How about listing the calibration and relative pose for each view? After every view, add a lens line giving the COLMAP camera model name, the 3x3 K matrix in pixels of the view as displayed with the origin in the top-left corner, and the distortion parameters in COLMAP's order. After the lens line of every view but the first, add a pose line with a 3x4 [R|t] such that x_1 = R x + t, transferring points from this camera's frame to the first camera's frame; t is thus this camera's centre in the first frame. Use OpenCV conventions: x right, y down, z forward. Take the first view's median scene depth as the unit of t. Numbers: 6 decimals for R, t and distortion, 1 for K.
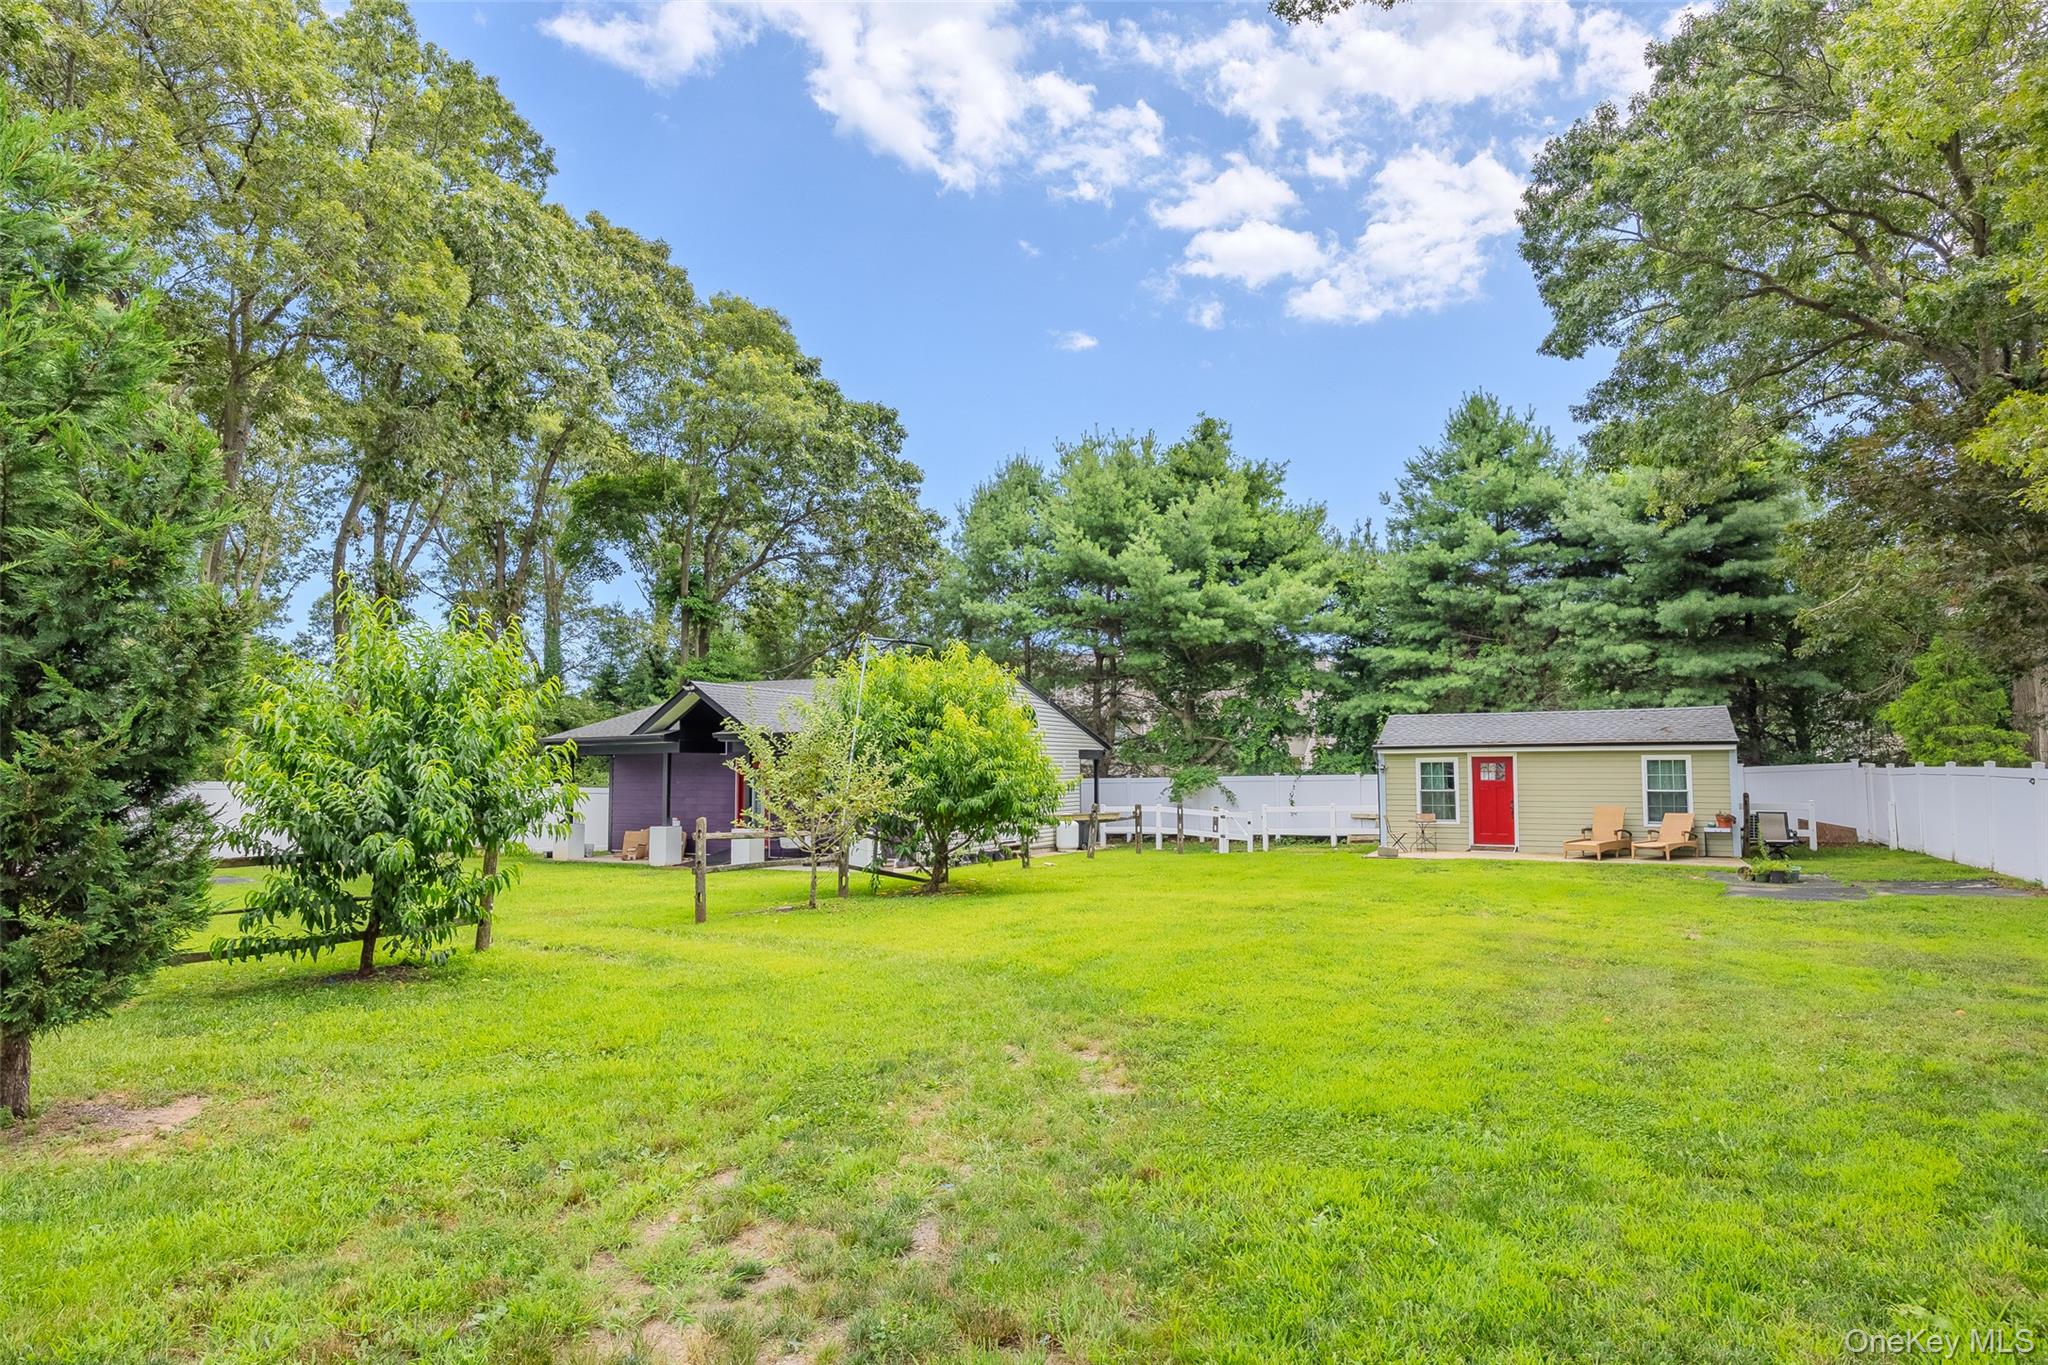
lens RADIAL K [[1162.4, 0, 1024.5], [0, 1162.4, 672.9], [0, 0, 1]] dist [0.000652, -0.000925]
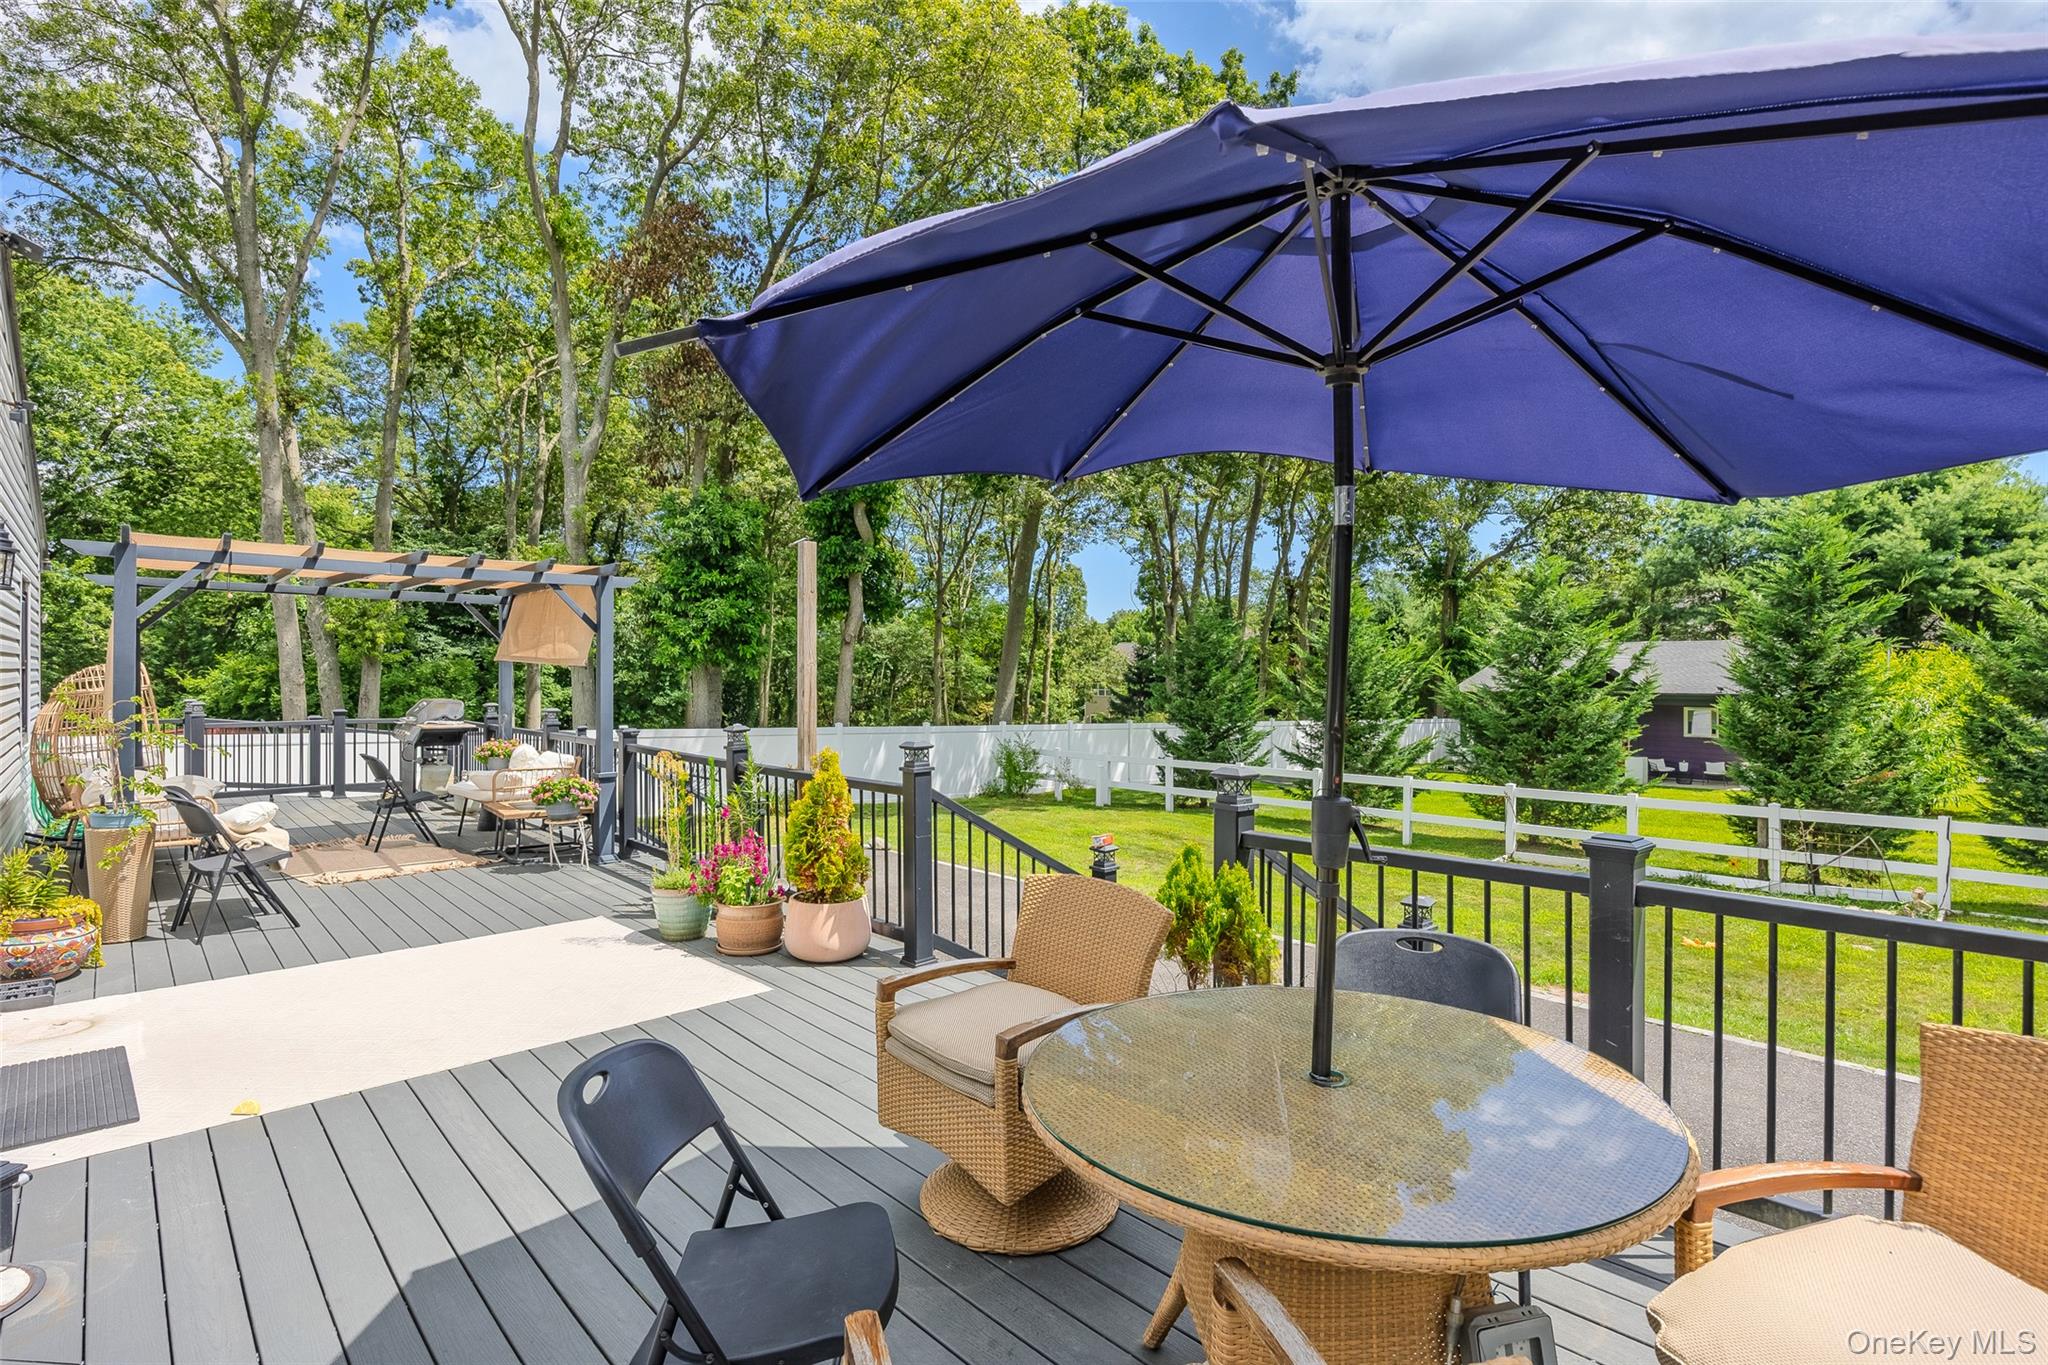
lens RADIAL K [[1013.3, 0, 1032.1], [0, 1013.3, 685.6], [0, 0, 1]] dist [0.000879, 0.000739]
pose [[0.939276, 0.001790, -0.343157, -0.388696], [0.032193, 0.995117, 0.093307, -0.074924], [0.341649, -0.098688, 0.934632, -0.341692]]
